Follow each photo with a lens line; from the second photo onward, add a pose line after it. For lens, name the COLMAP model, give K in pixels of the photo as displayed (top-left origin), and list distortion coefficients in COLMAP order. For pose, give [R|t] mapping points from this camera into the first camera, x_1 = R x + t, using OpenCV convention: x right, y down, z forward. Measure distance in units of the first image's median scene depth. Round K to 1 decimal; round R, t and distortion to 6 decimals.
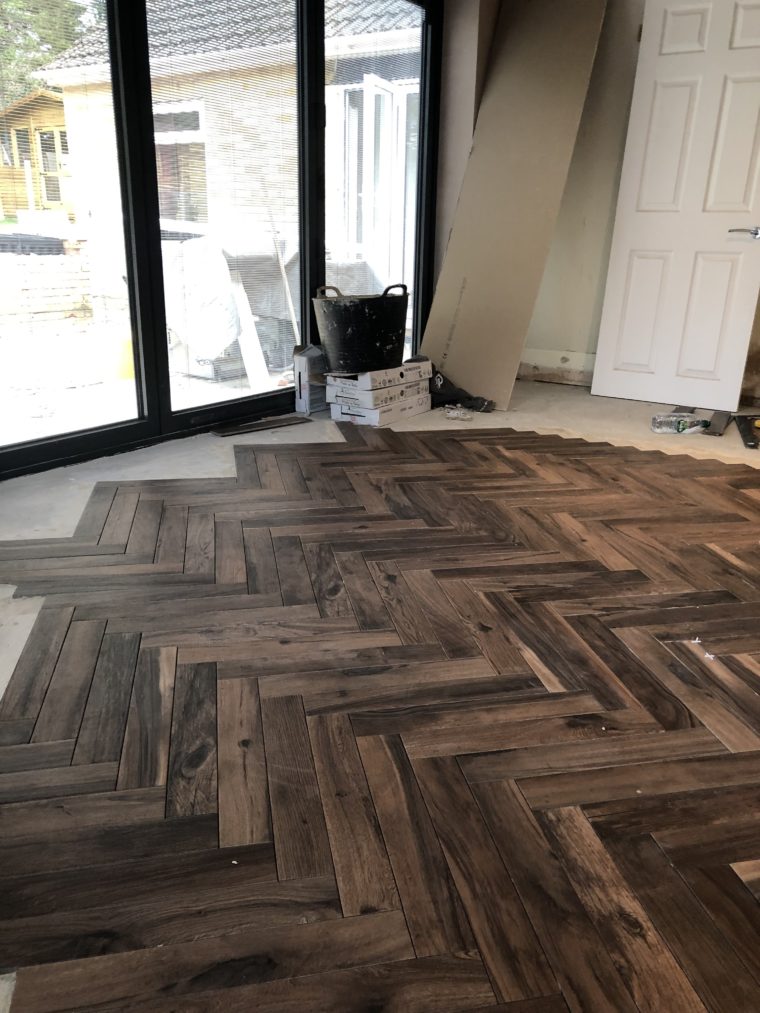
lens RADIAL K [[833.0, 0, 380.0], [0, 833.0, 506.5], [0, 0, 1]] dist [0.036447, -0.007078]
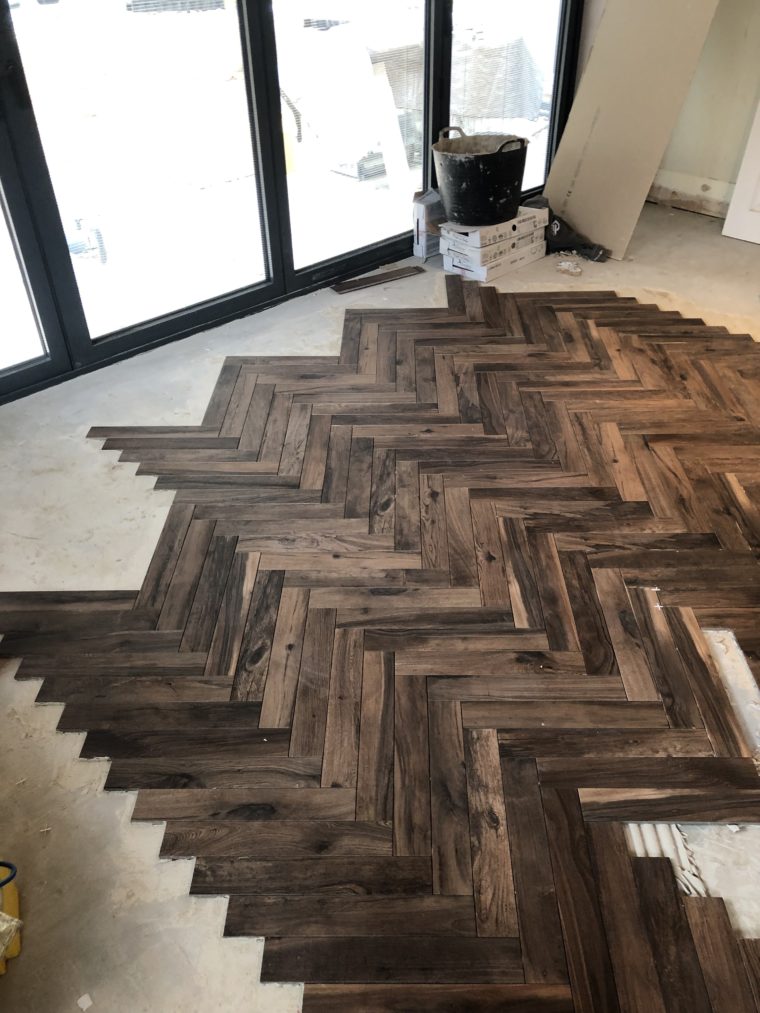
lens RADIAL K [[820.6, 0, 380.0], [0, 820.6, 506.5], [0, 0, 1]] dist [0.144438, -0.369071]
pose [[0.976858, 0.099420, -0.189376, 0.210820], [-0.032573, 0.944225, 0.327685, -0.373386], [0.211392, -0.313933, 0.925613, -0.209764]]
